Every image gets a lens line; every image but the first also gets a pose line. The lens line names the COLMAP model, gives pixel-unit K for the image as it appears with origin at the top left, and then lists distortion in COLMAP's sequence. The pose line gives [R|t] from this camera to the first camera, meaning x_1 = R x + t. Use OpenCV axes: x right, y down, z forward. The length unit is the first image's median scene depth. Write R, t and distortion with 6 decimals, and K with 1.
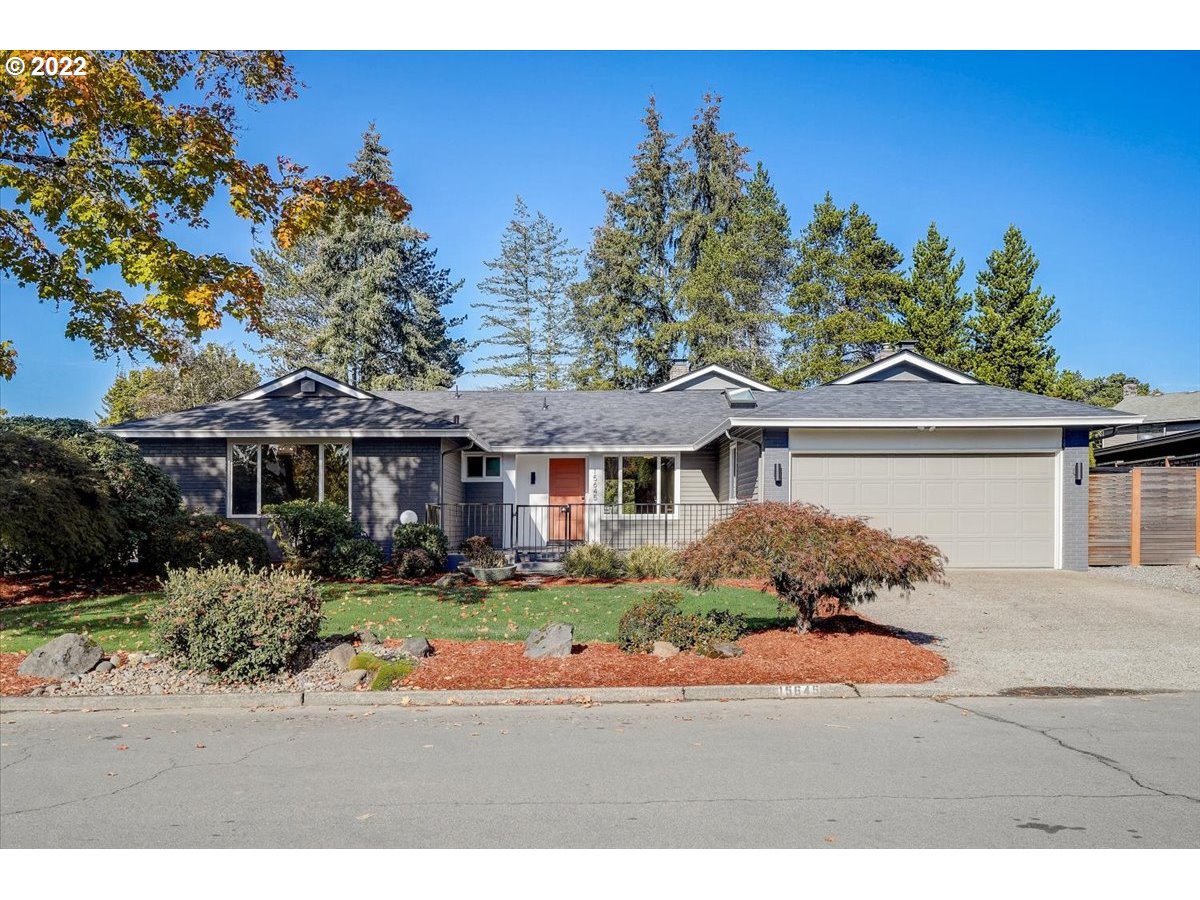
lens RADIAL K [[1040.2, 0, 600.0], [0, 1040.2, 450.0], [0, 0, 1]] dist [0.006058, -0.002115]
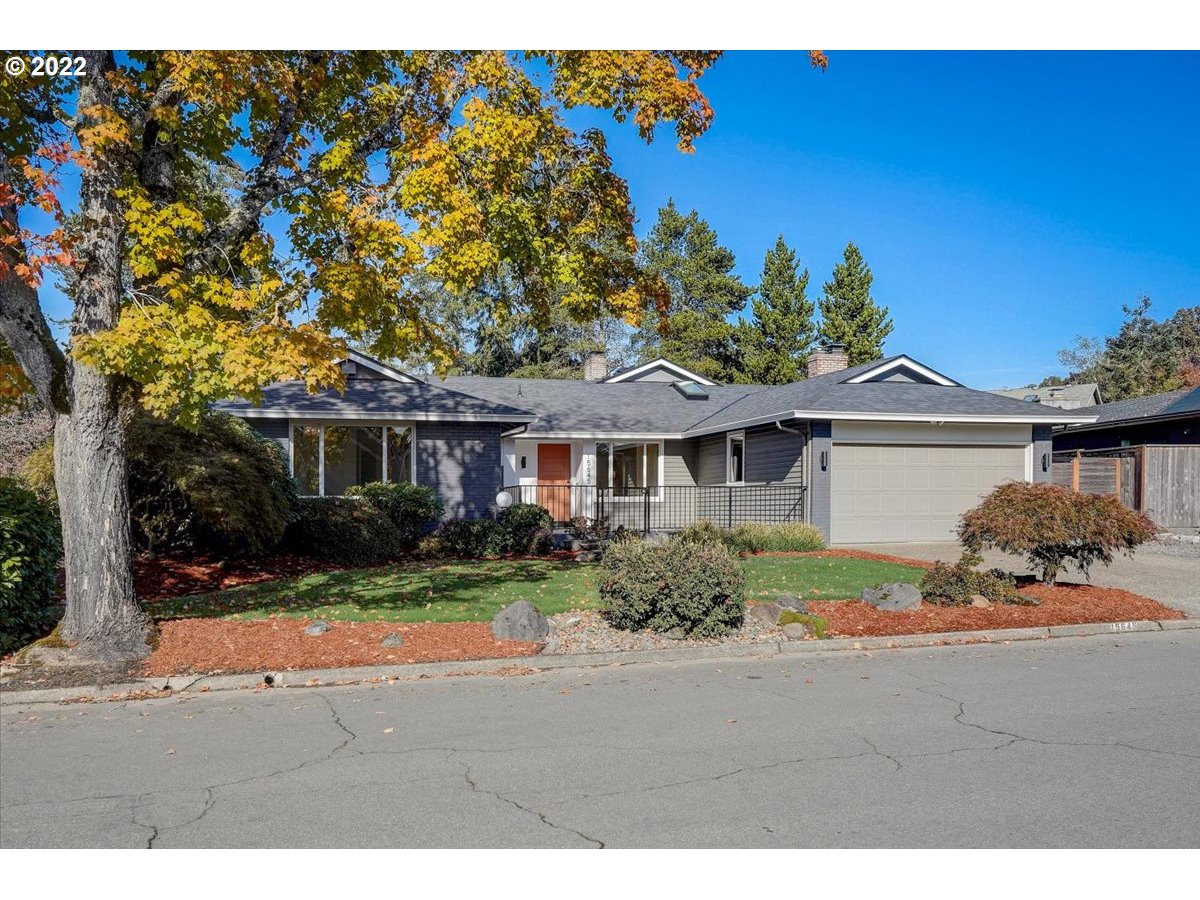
lens RADIAL K [[1040.2, 0, 600.0], [0, 1040.2, 450.0], [0, 0, 1]] dist [0.006058, -0.002115]
pose [[0.961901, 0.011941, 0.273136, -0.340332], [-0.015339, 0.999829, 0.010308, 0.003203], [-0.272967, -0.014105, 0.961920, -0.029118]]
